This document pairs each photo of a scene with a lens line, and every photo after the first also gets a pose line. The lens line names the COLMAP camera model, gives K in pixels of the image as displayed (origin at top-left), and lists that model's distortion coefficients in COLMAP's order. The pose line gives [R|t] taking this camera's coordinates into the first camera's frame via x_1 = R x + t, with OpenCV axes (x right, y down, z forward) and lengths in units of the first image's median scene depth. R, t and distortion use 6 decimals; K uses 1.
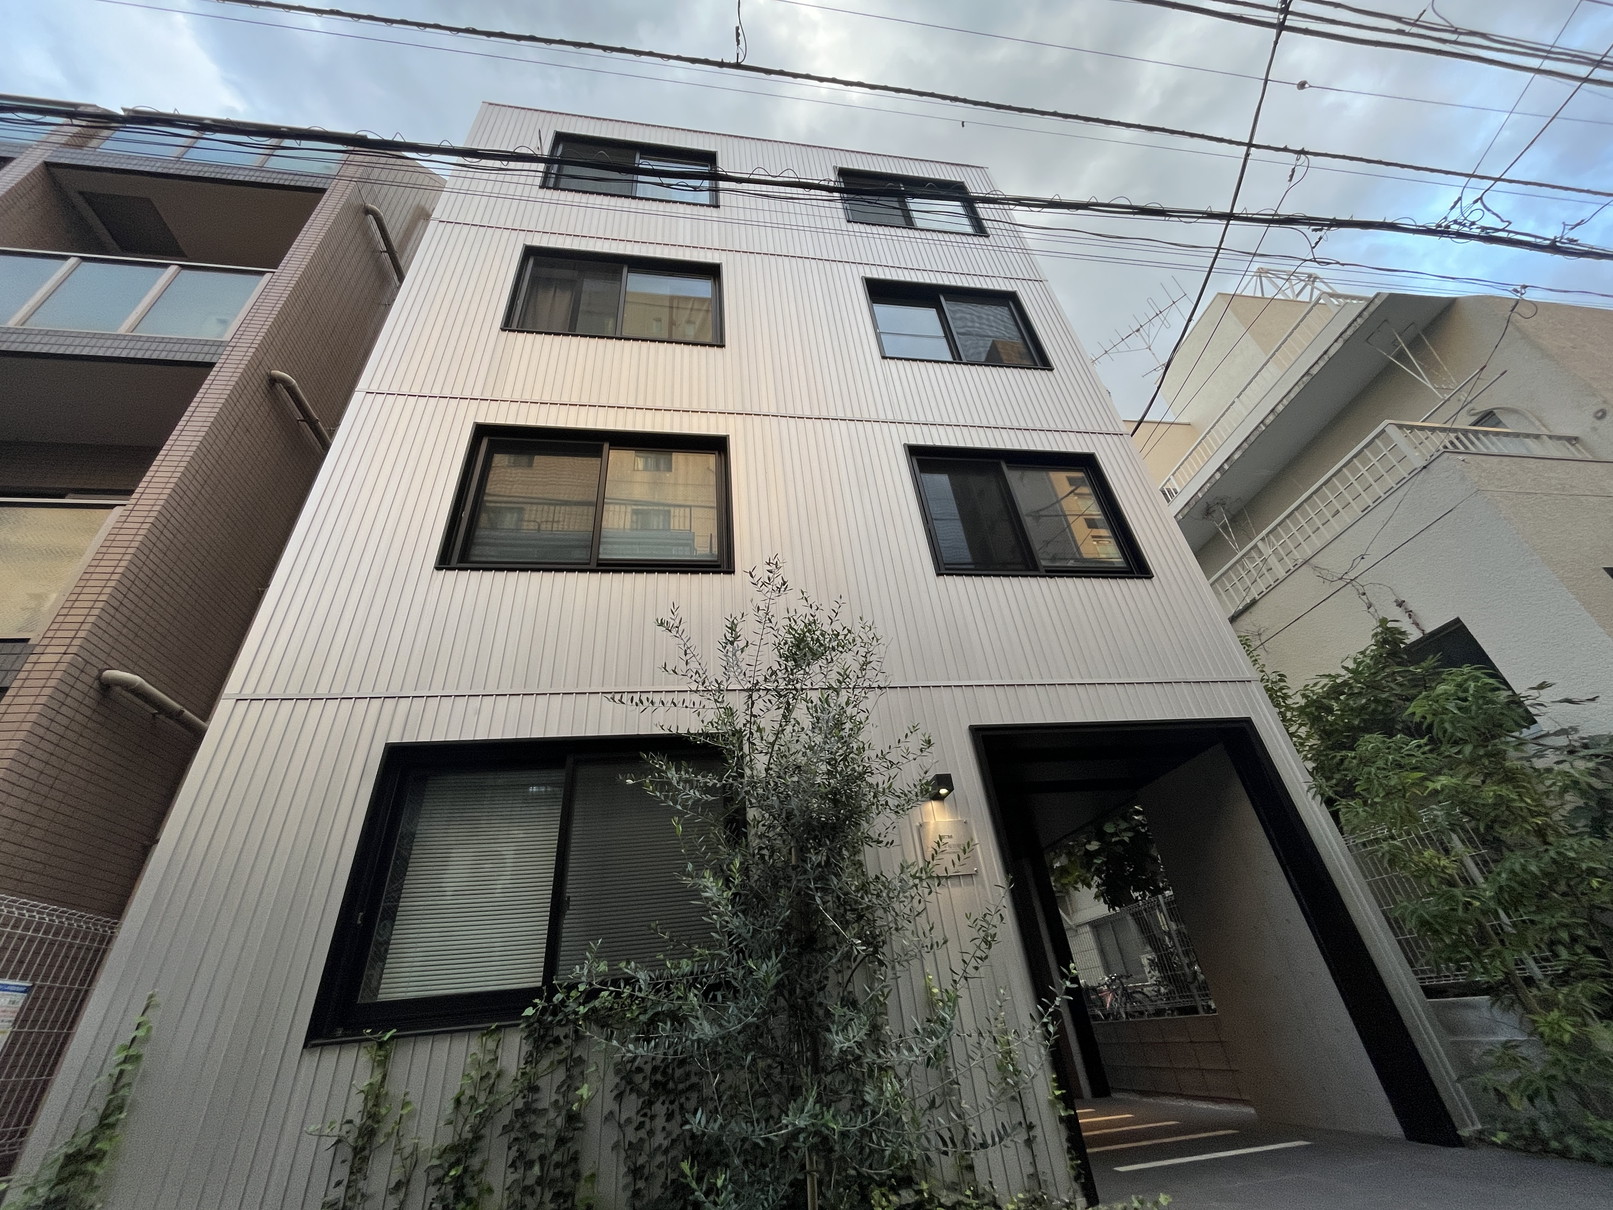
lens RADIAL K [[651.7, 0, 806.5], [0, 651.7, 605.0], [0, 0, 1]] dist [-0.004414, 0.000482]
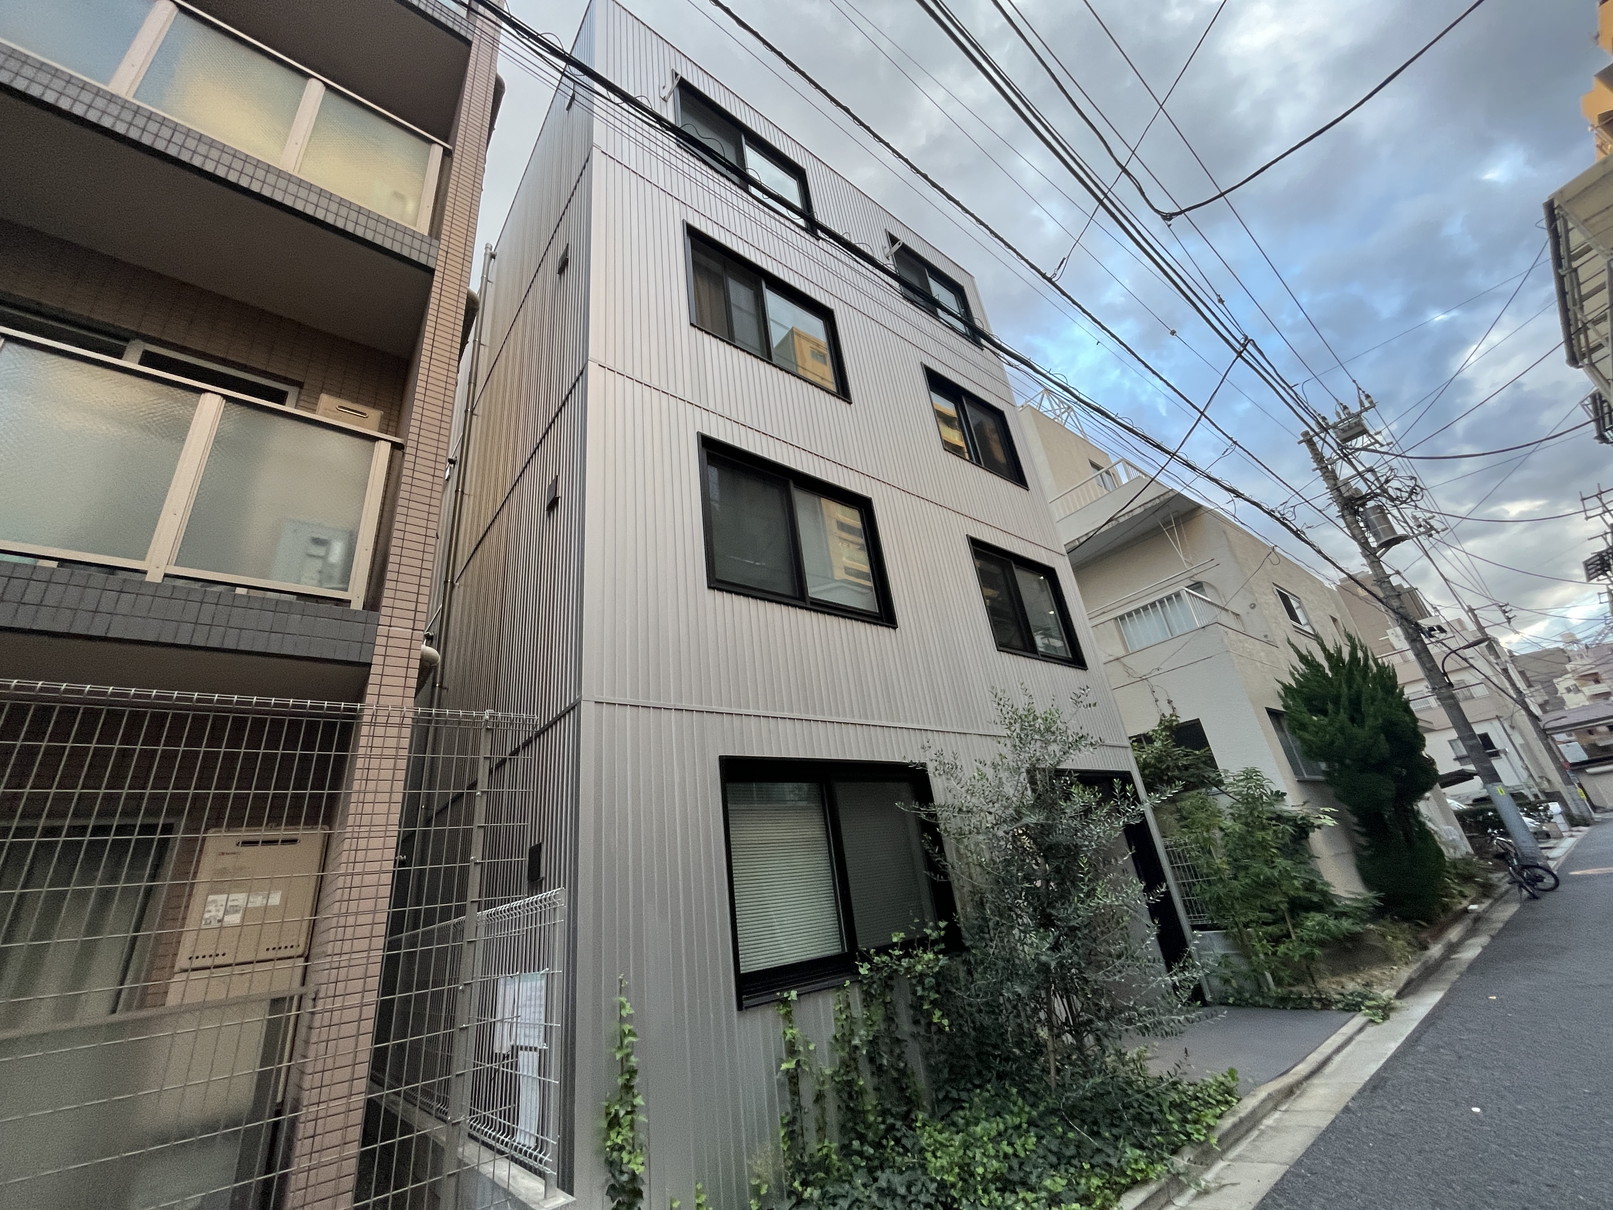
lens RADIAL K [[650.6, 0, 807.2], [0, 650.6, 603.1], [0, 0, 1]] dist [-0.005055, 0.000059]
pose [[0.866632, 0.197192, 0.458327, -1.236920], [-0.237751, 0.970803, 0.031873, -0.140244], [-0.438660, -0.136590, 0.888212, -0.060659]]
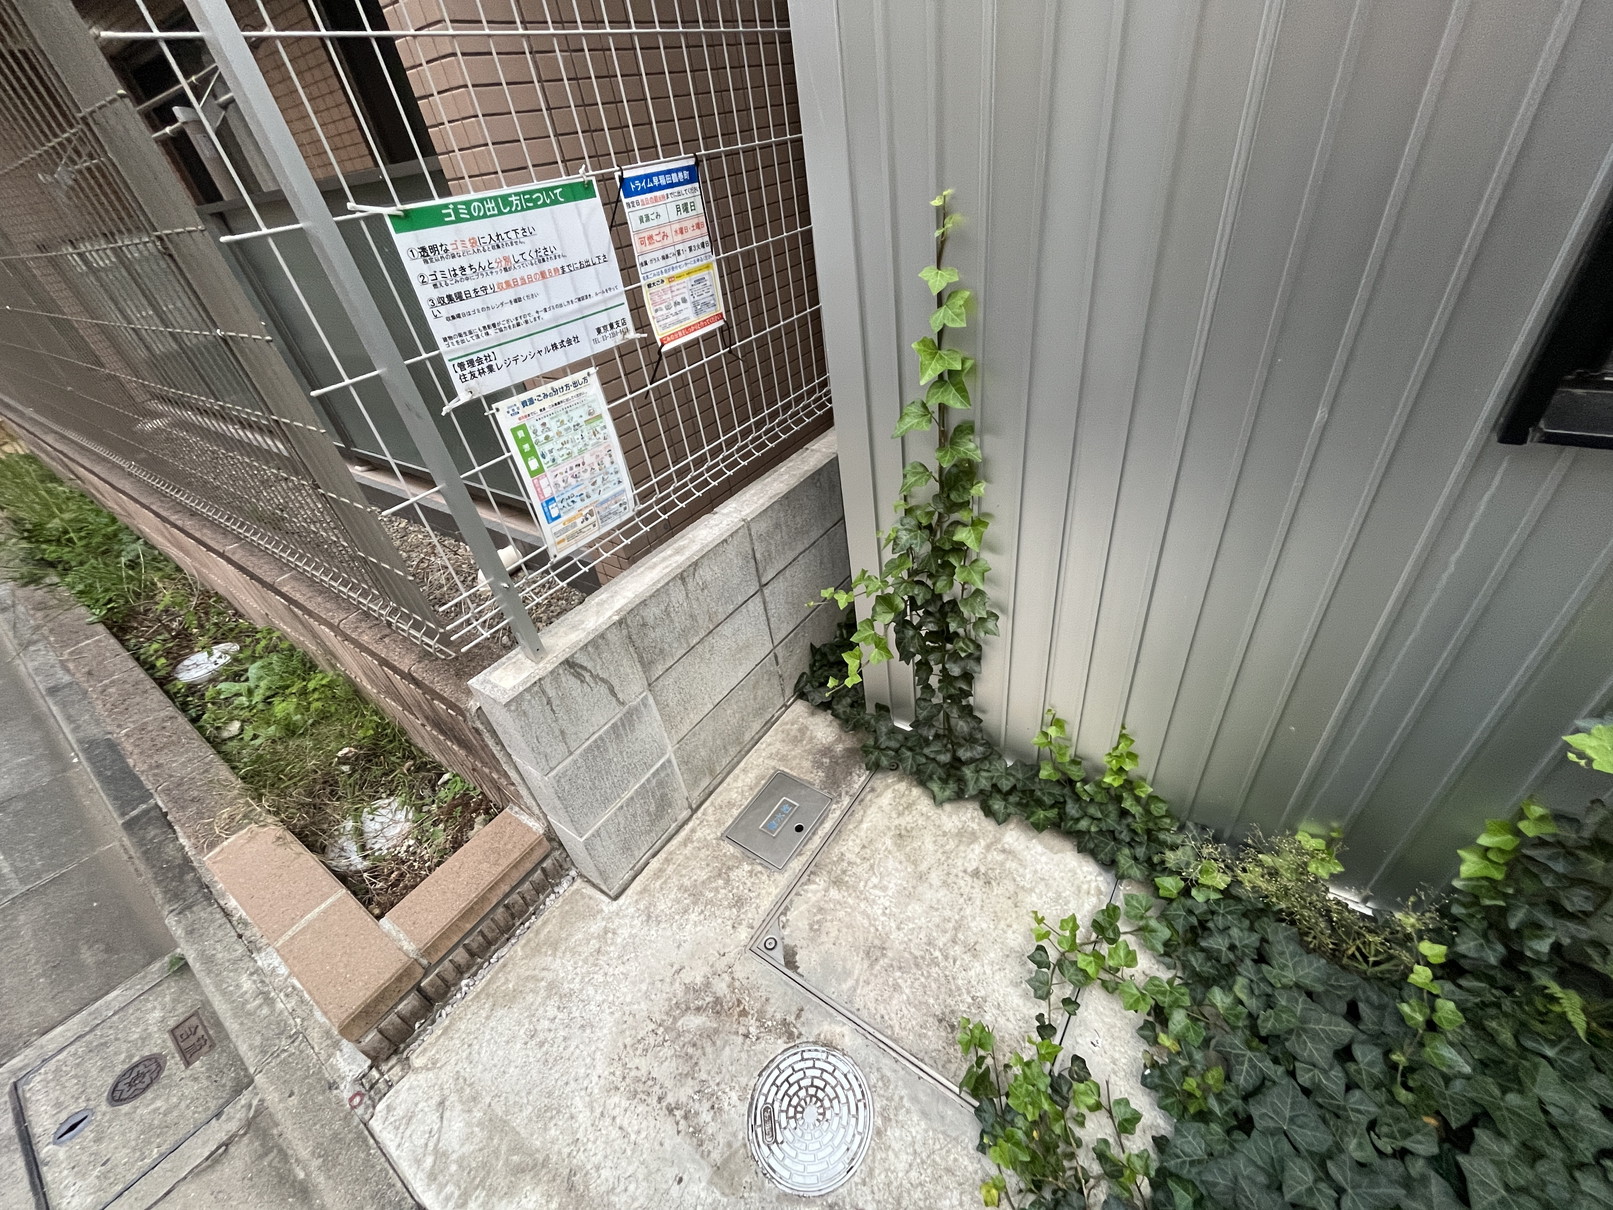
lens RADIAL K [[650.6, 0, 807.2], [0, 650.6, 603.1], [0, 0, 1]] dist [-0.005055, 0.000059]
pose [[0.723966, 0.413456, -0.552203, -0.715372], [0.430782, 0.354252, 0.830019, 0.333852], [0.538796, -0.838785, 0.078357, 0.692906]]
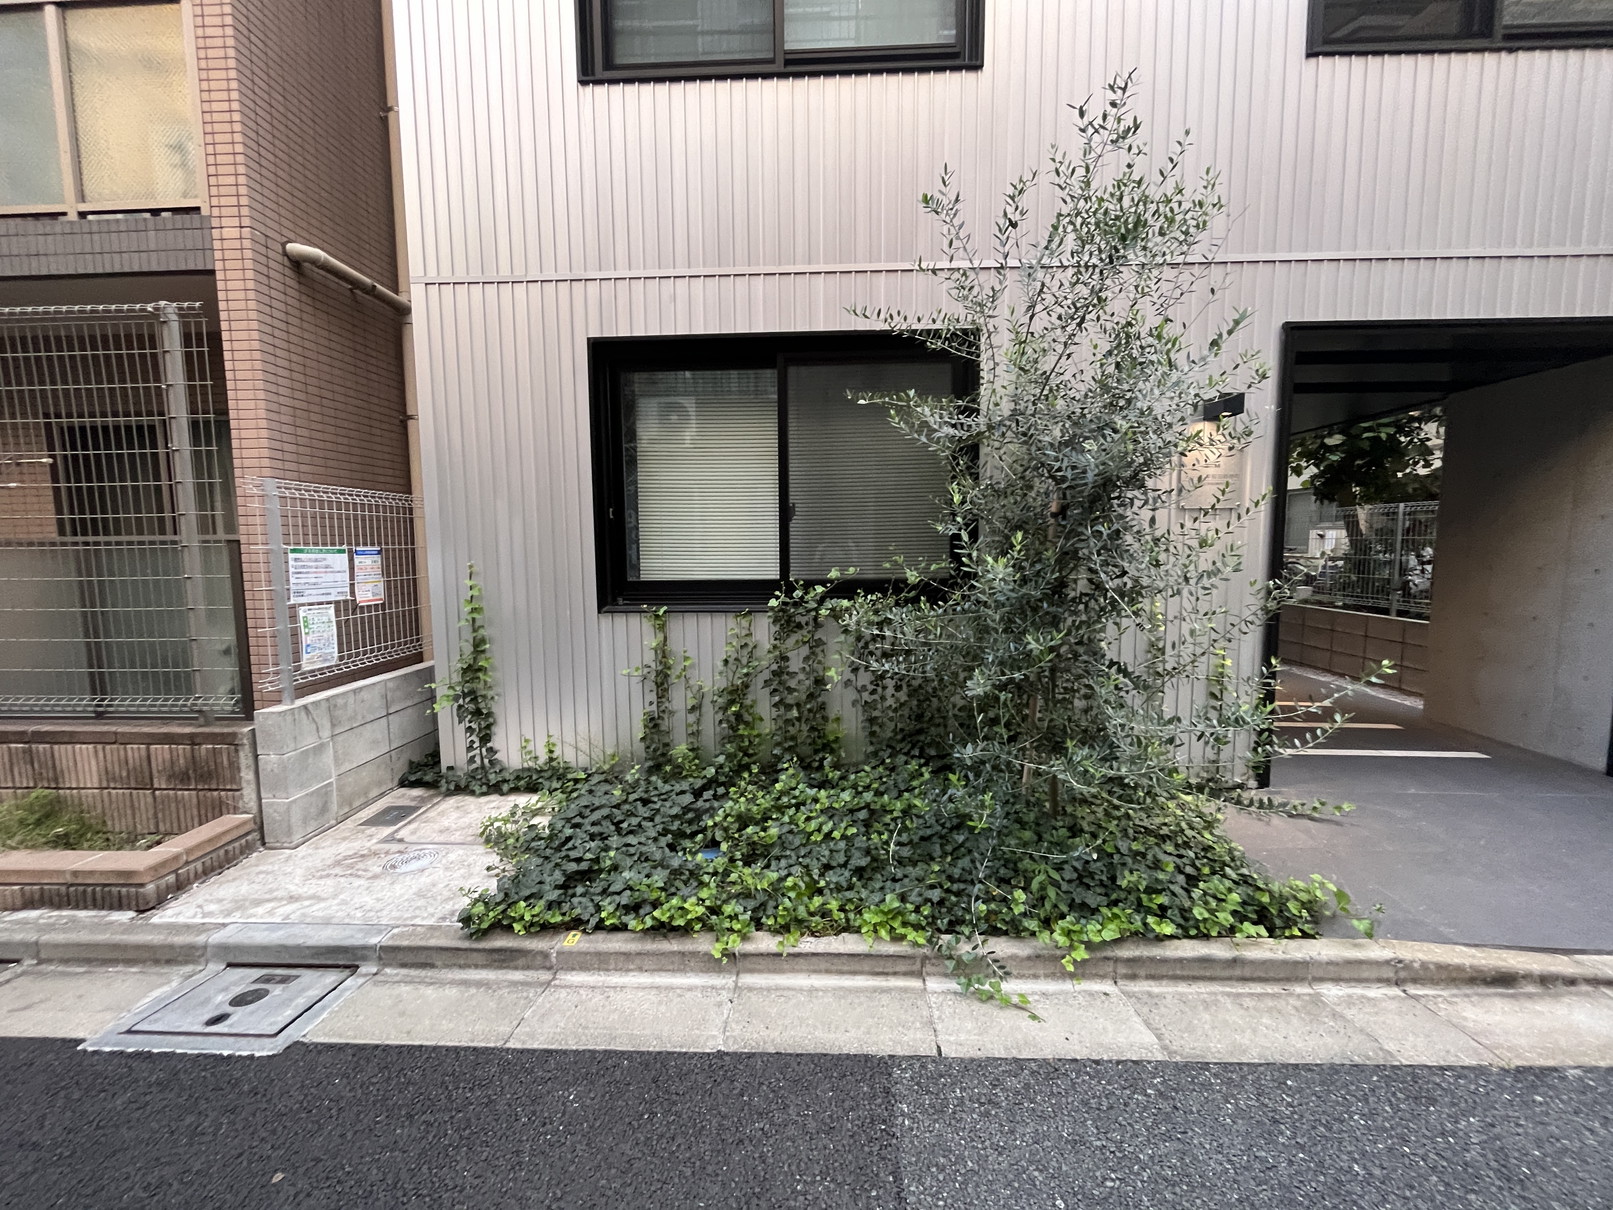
lens RADIAL K [[650.6, 0, 807.2], [0, 650.6, 603.1], [0, 0, 1]] dist [-0.005055, 0.000059]
pose [[0.978296, 0.102853, -0.179883, -0.159348], [0.034835, 0.774121, 0.632078, -0.073825], [0.204262, -0.624626, 0.753737, 0.160108]]
